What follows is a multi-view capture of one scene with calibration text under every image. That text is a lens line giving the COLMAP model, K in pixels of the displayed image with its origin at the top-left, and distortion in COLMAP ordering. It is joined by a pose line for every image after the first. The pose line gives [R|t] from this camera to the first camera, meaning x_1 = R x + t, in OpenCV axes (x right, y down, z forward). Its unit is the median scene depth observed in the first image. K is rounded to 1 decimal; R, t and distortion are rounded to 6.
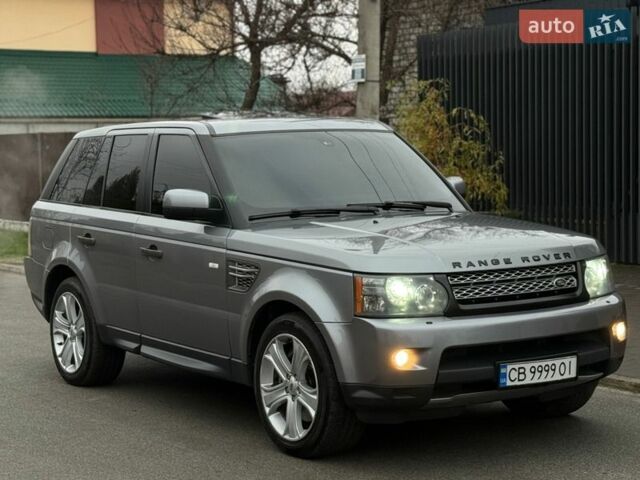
lens RADIAL K [[1360.4, 0, 320.0], [0, 1360.4, 240.0], [0, 0, 1]] dist [0.119750, -0.004841]
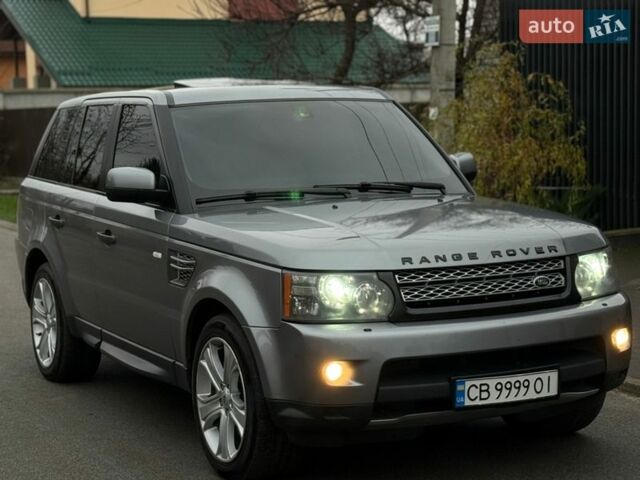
lens RADIAL K [[1360.4, 0, 320.0], [0, 1360.4, 240.0], [0, 0, 1]] dist [0.119750, -0.004841]
pose [[0.993033, 0.008285, -0.117543, 0.138827], [-0.005503, 0.999698, 0.023969, -0.013580], [0.117706, -0.023155, 0.992778, 0.153681]]
